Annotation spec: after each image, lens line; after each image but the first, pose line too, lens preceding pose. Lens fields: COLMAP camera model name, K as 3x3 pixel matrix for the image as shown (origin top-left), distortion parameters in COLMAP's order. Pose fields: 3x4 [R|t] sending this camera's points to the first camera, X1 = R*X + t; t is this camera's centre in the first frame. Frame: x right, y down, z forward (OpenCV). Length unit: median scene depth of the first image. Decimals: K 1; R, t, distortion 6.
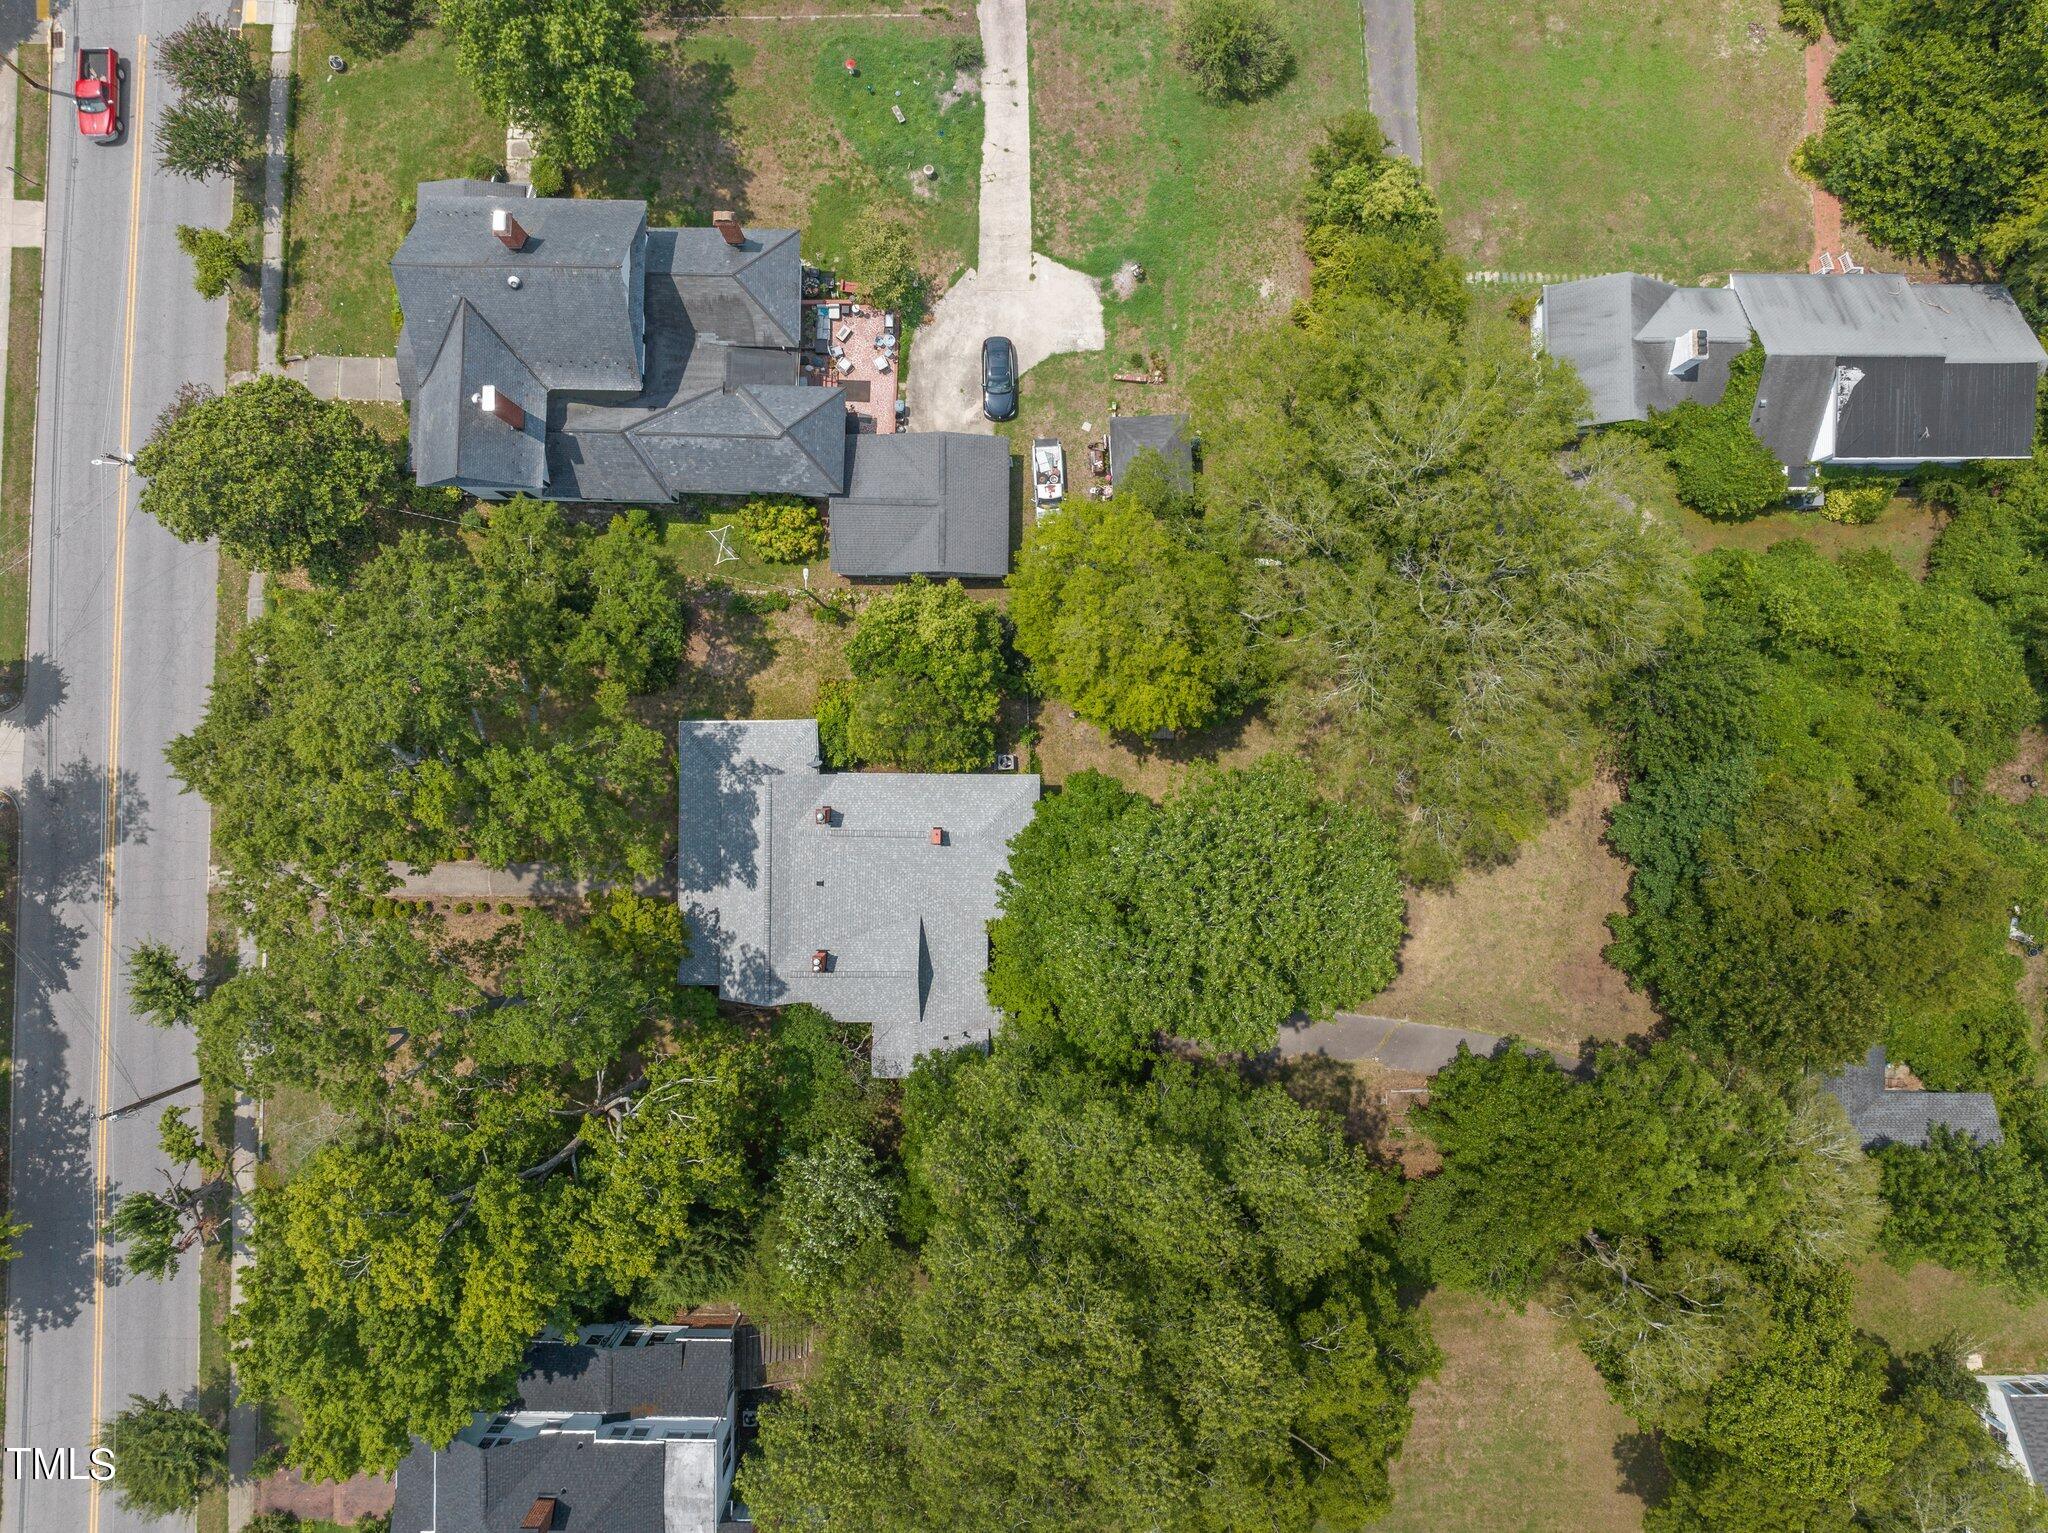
lens RADIAL K [[1468.8, 0, 1041.4], [0, 1468.8, 755.0], [0, 0, 1]] dist [-0.073509, 0.025987]
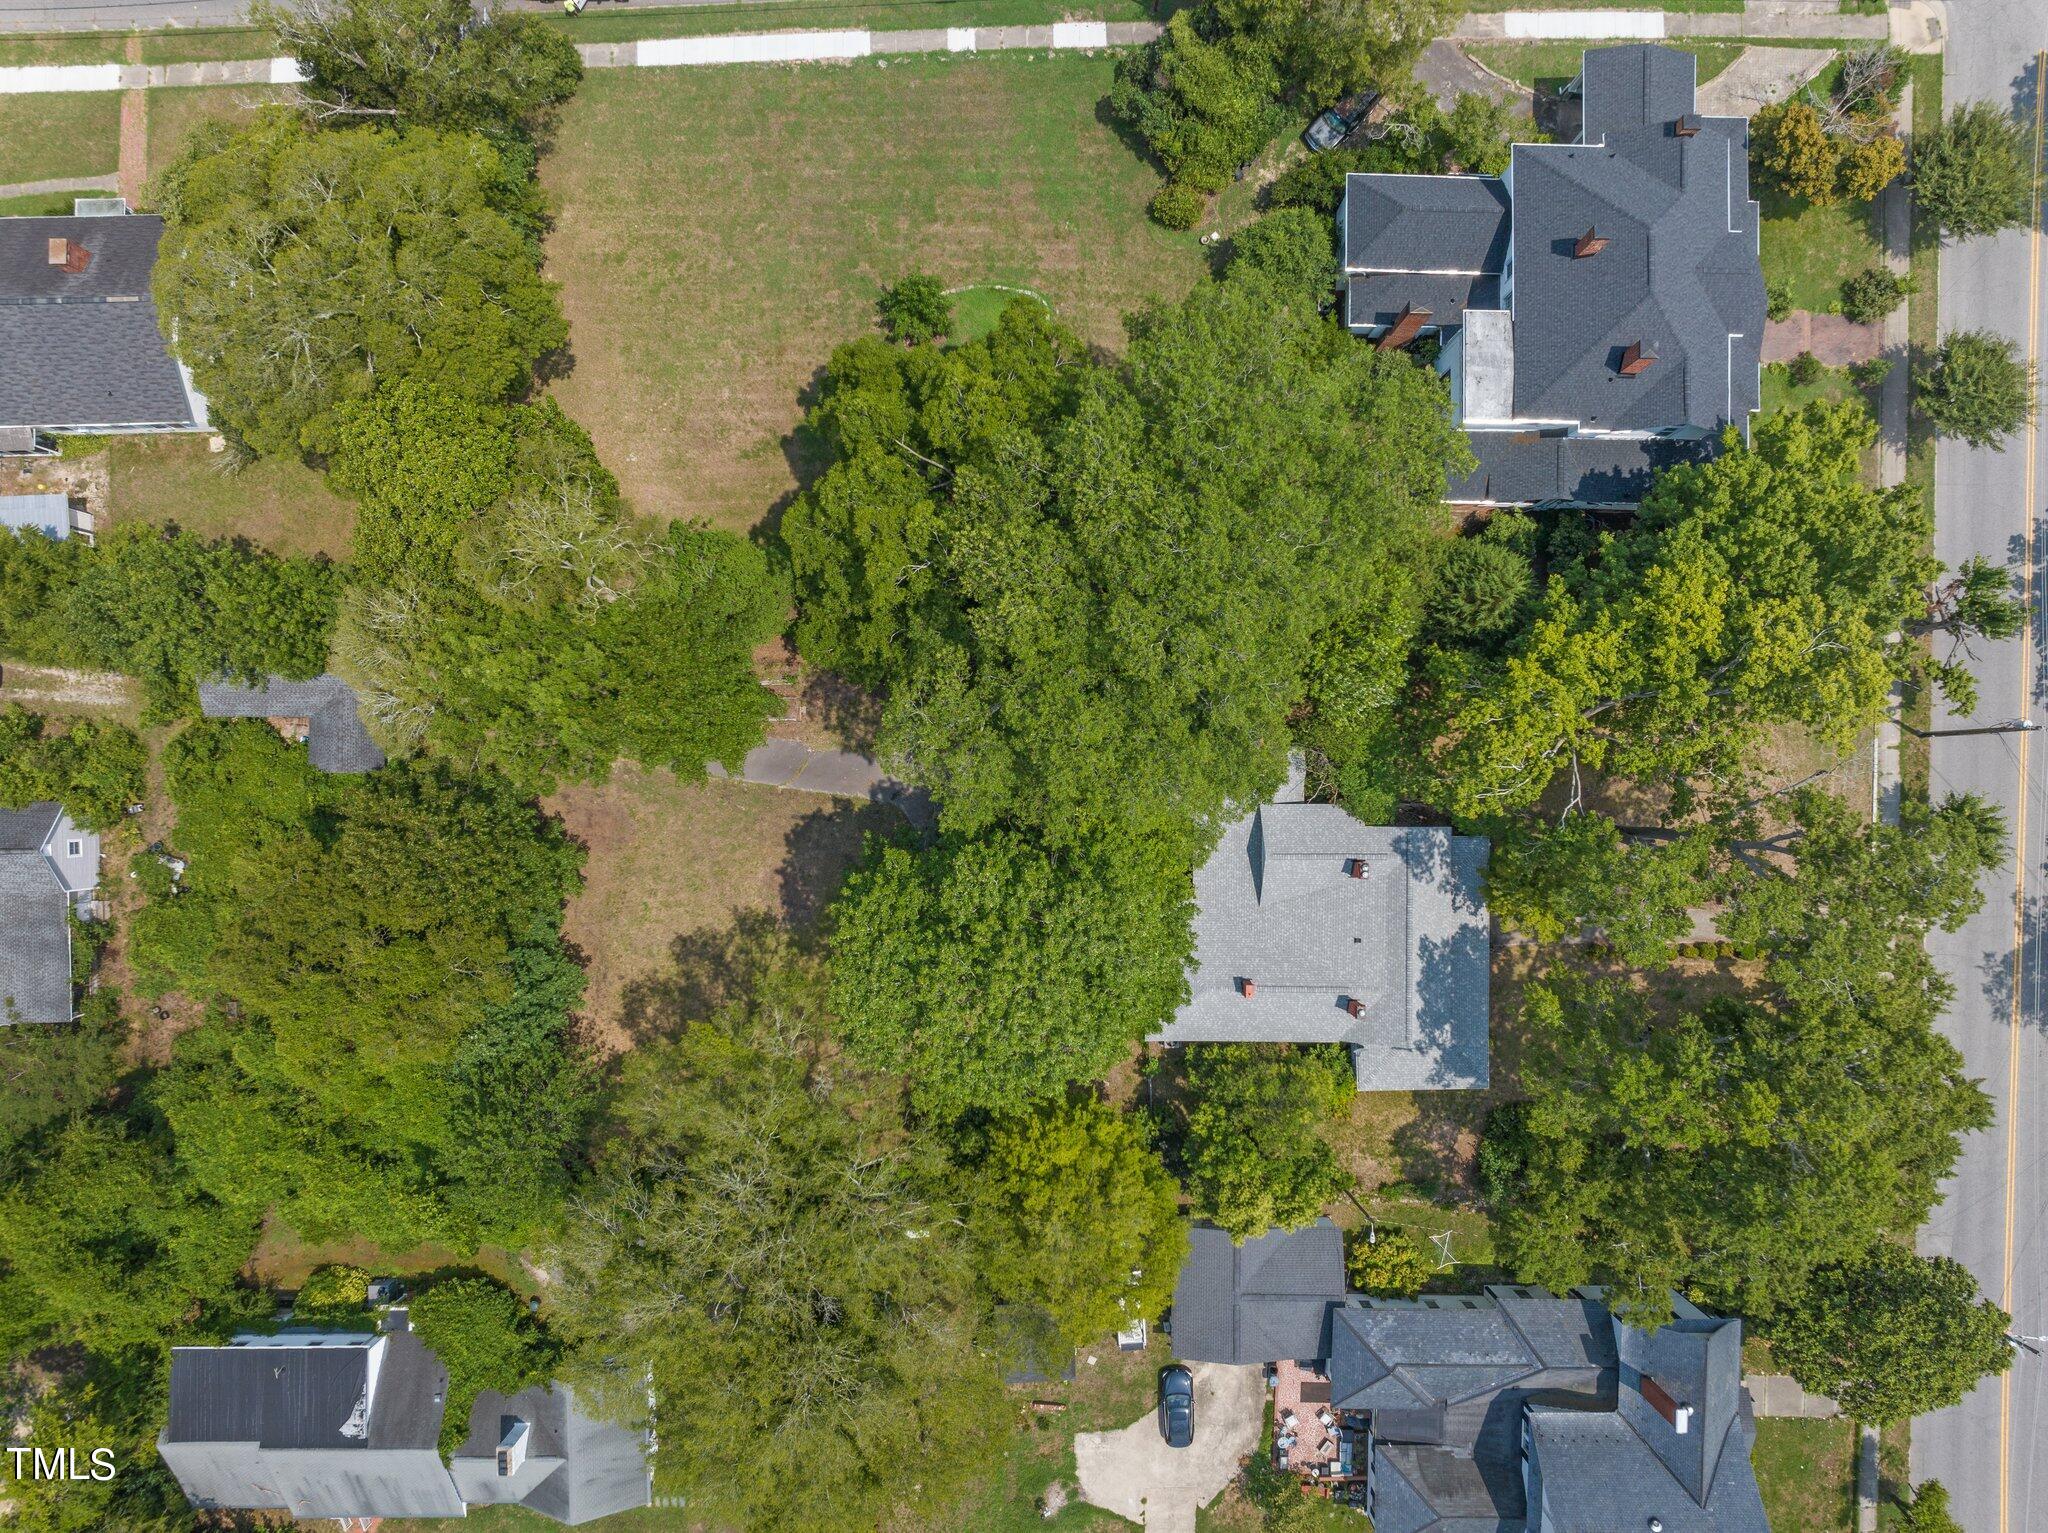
lens RADIAL K [[1468.5, 0, 1031.1], [0, 1468.5, 755.2], [0, 0, 1]] dist [-0.074320, 0.020756]
pose [[-0.999843, 0.001863, -0.017607, 0.094665], [-0.002267, -0.999734, 0.022933, 0.186557], [-0.017560, 0.022969, 0.999582, -0.037001]]
